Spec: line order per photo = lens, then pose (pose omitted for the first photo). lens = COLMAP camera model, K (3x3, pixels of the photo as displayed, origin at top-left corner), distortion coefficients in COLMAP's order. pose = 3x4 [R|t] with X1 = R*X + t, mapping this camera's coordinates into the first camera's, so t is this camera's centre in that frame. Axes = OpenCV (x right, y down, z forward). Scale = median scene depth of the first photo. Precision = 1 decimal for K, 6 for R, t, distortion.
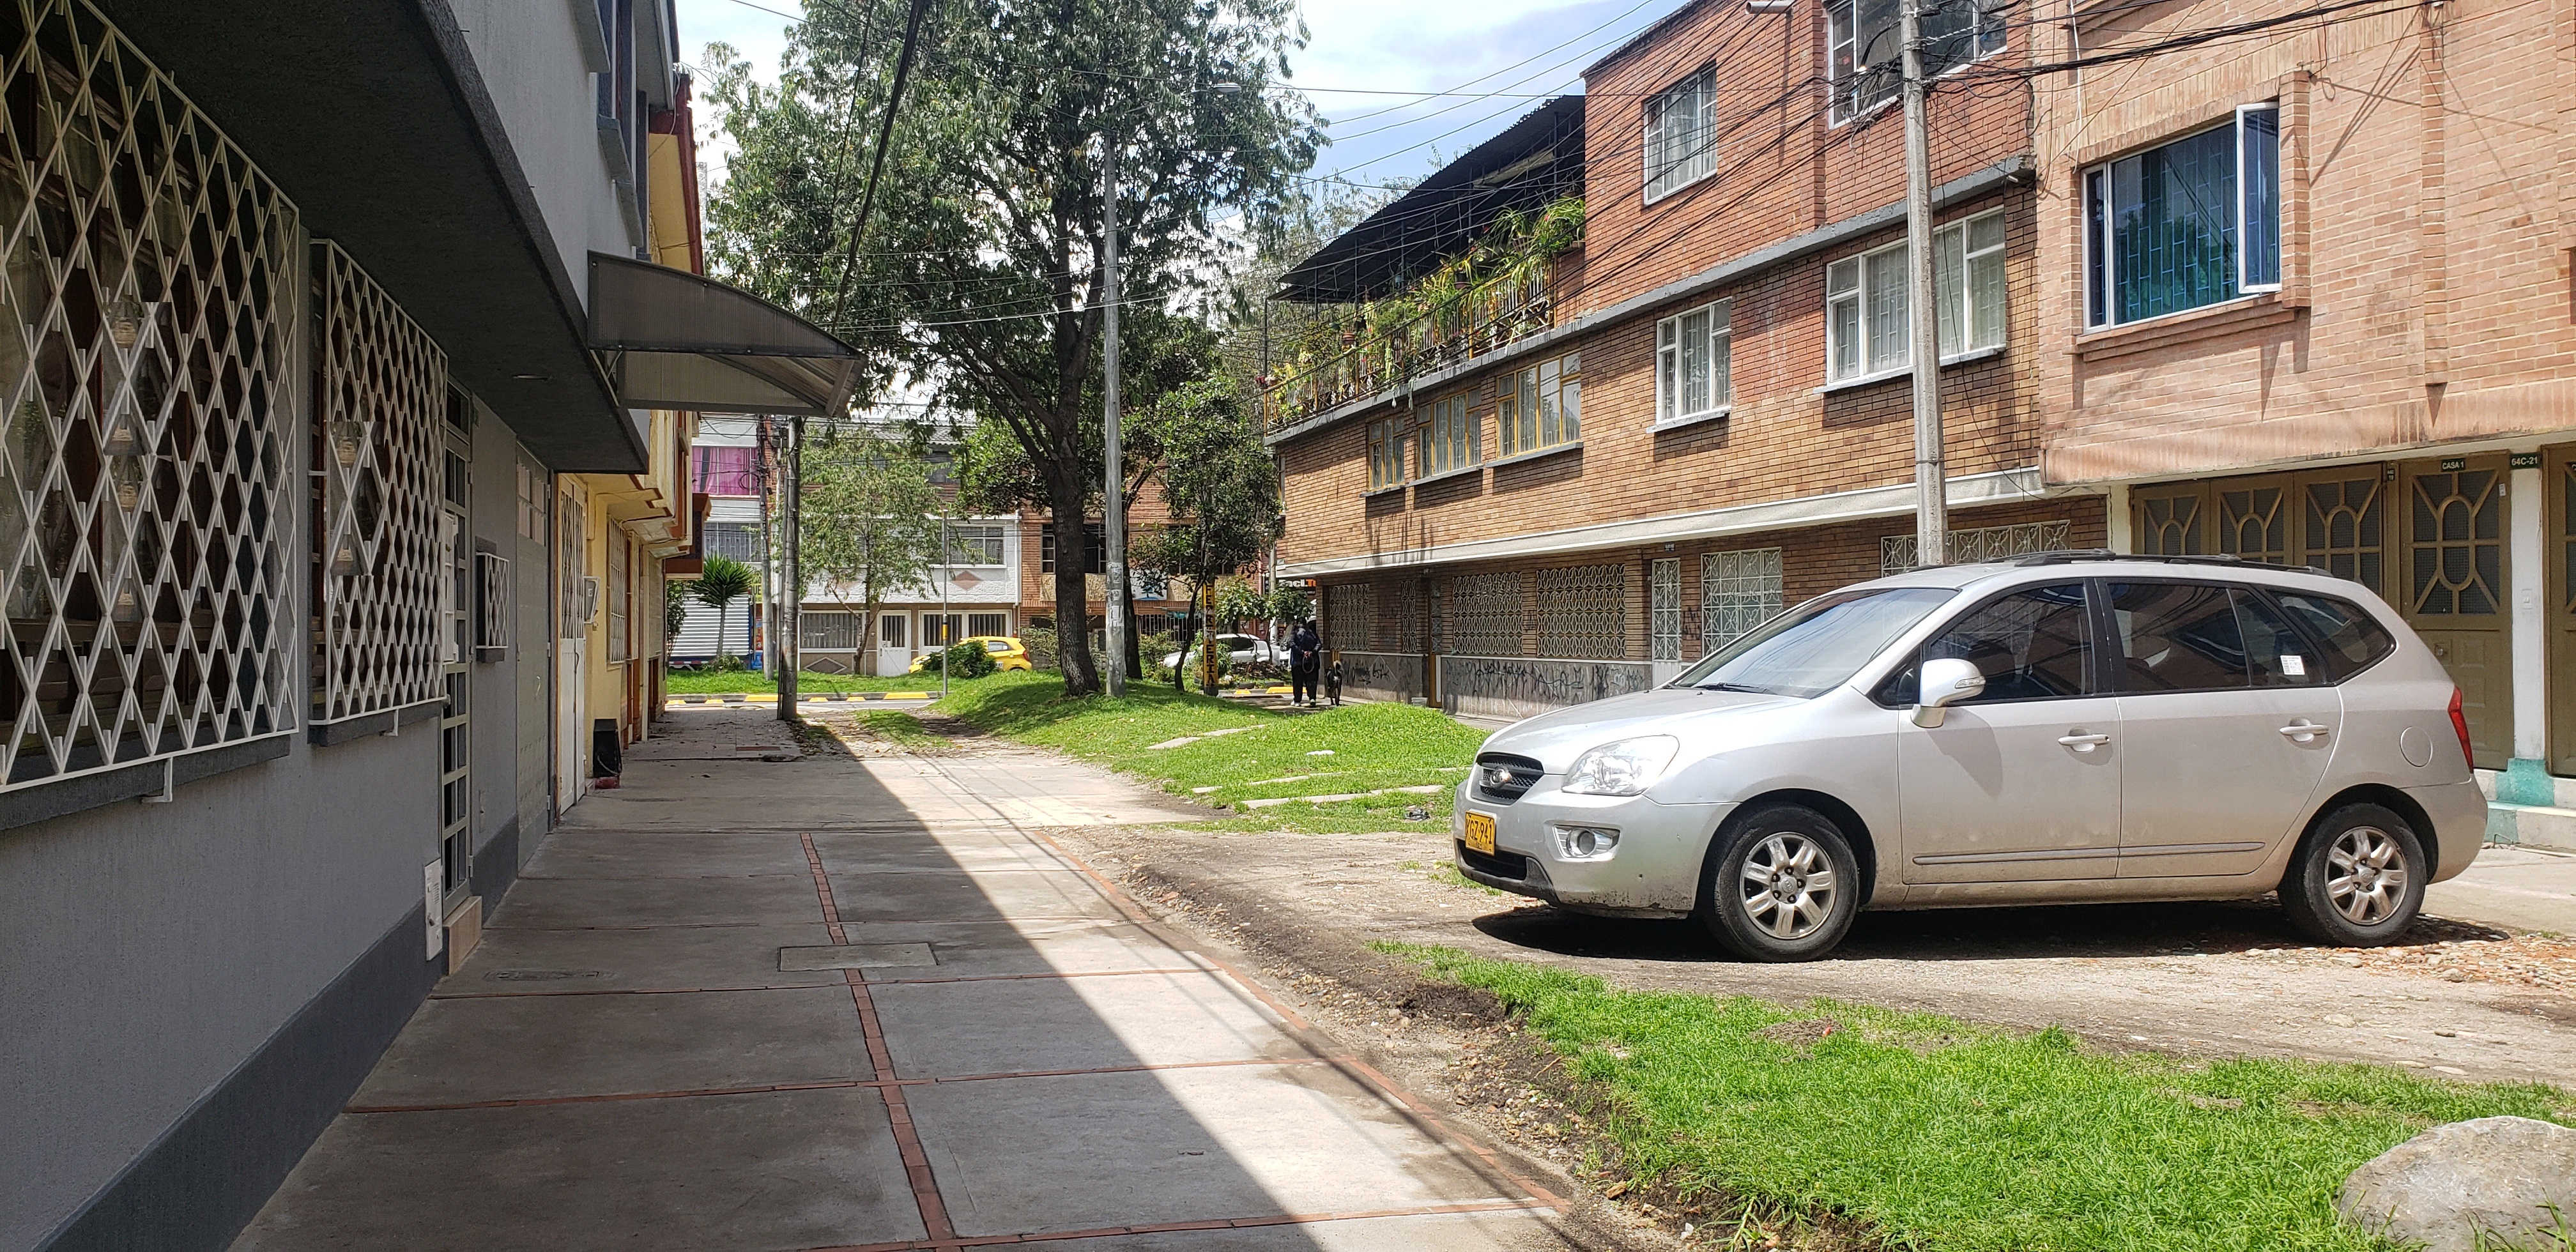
lens RADIAL K [[1979.7, 0, 1288.0], [0, 1979.7, 626.0], [0, 0, 1]] dist [0.110102, 0.000181]
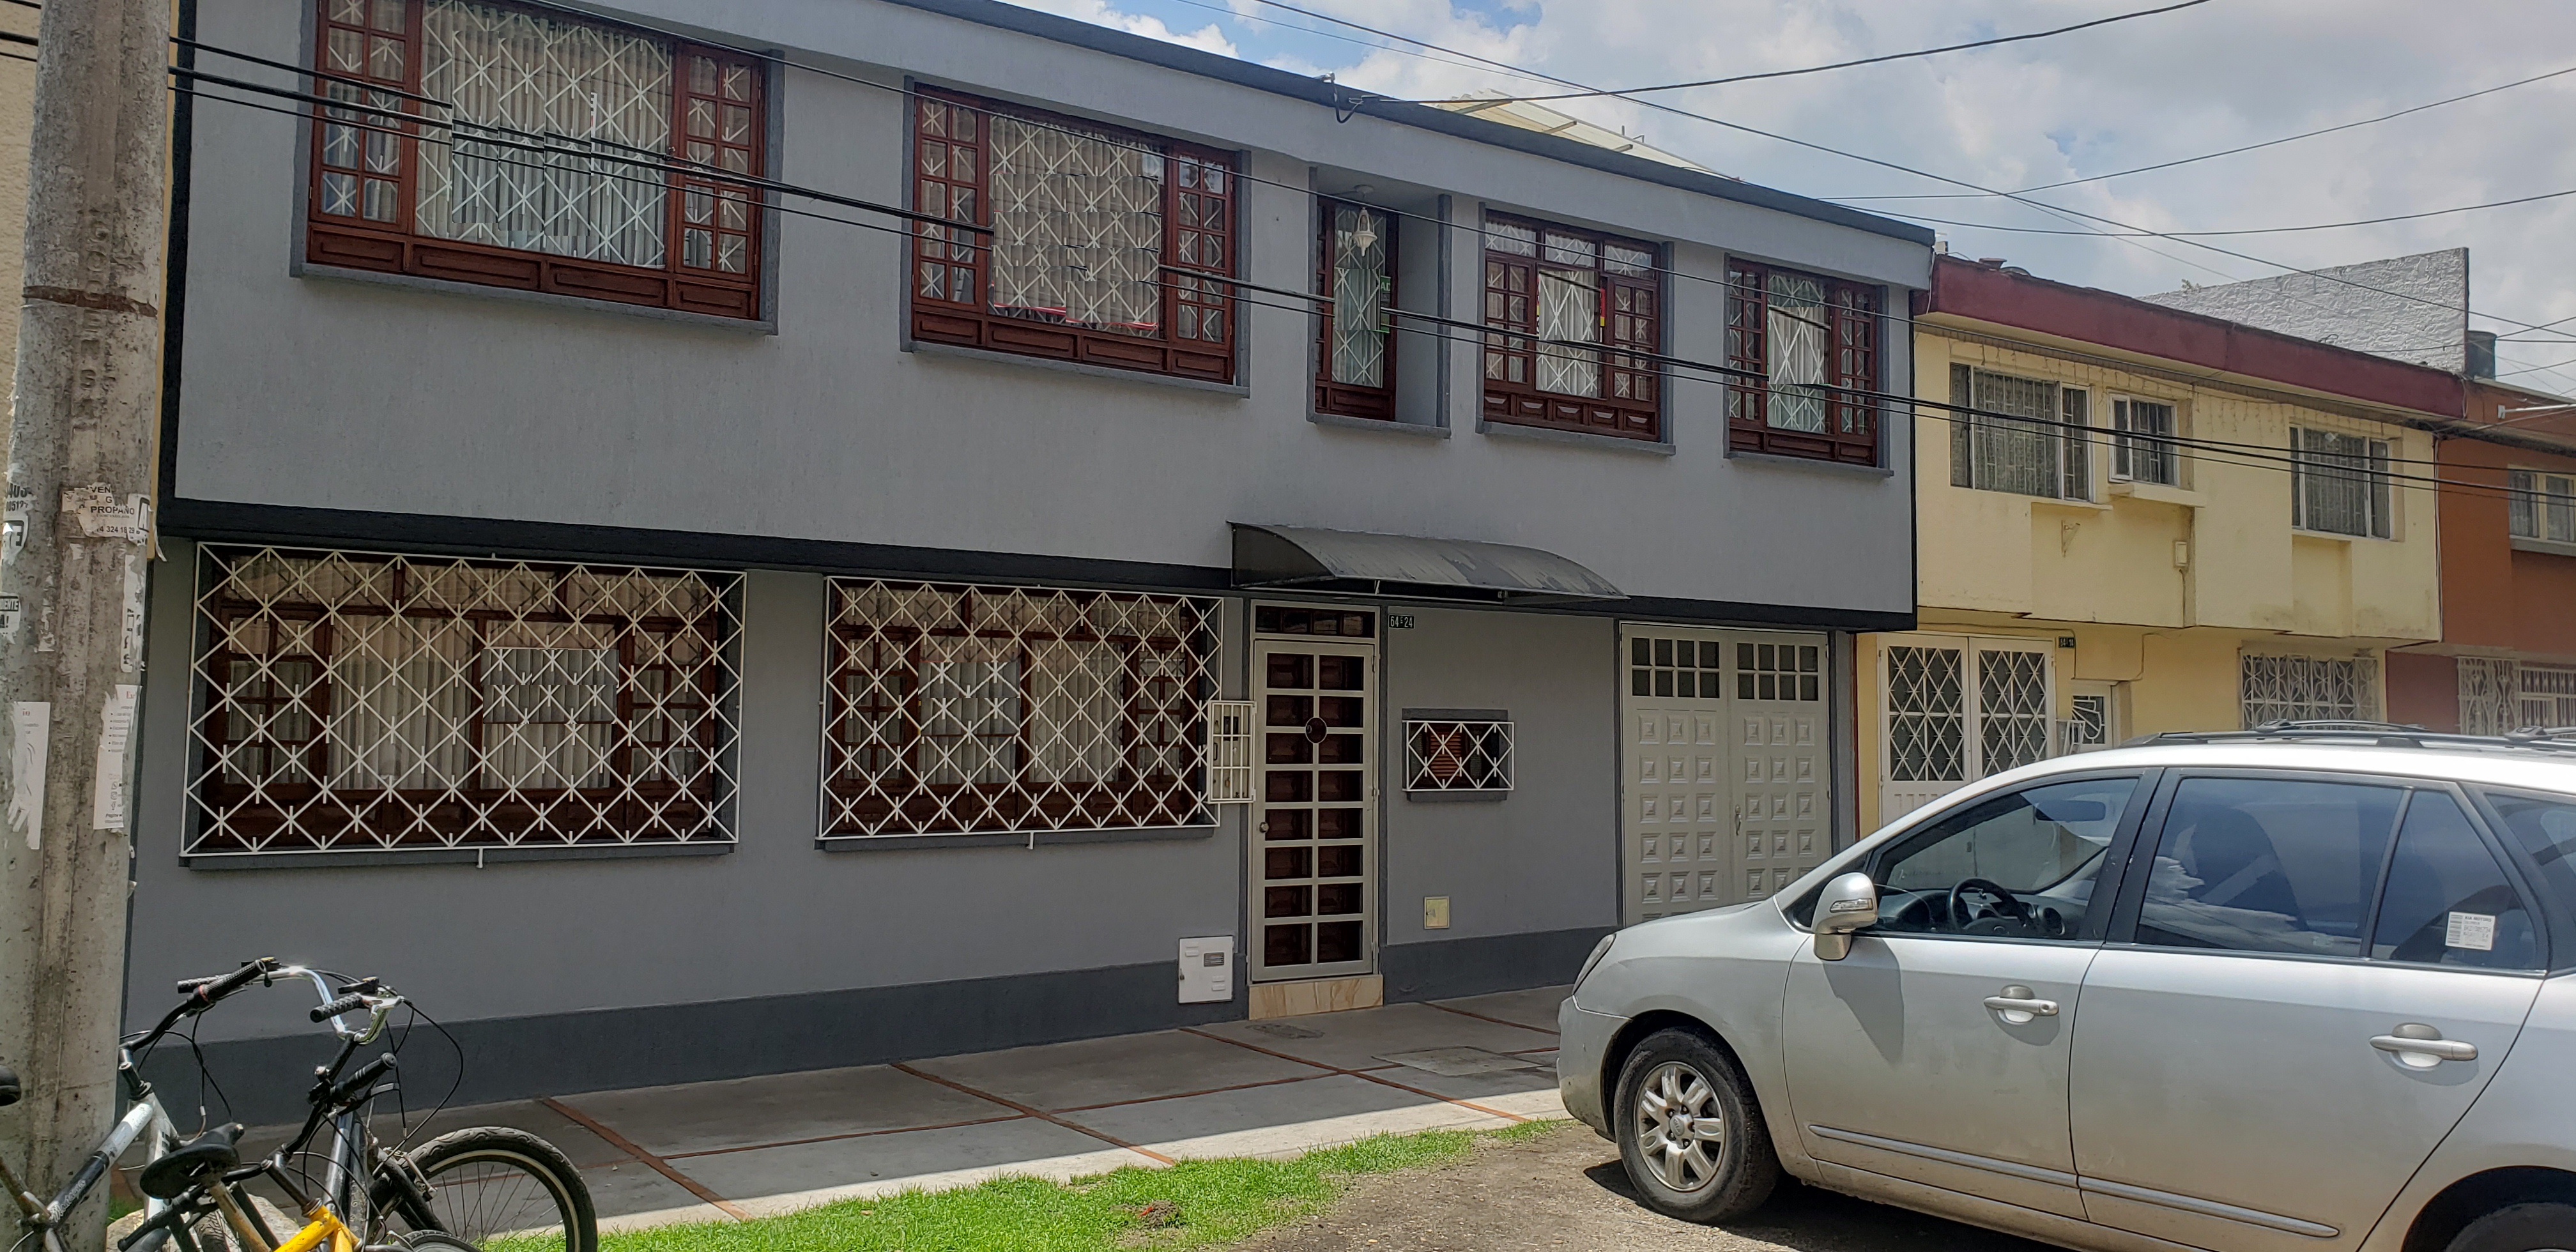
lens RADIAL K [[1979.7, 0, 1288.0], [0, 1979.7, 626.0], [0, 0, 1]] dist [0.110102, 0.000181]
pose [[0.333343, -0.053696, -0.941275, 1.002197], [-0.004558, 0.998273, -0.058562, -0.032379], [0.942794, 0.023811, 0.332523, 0.546209]]
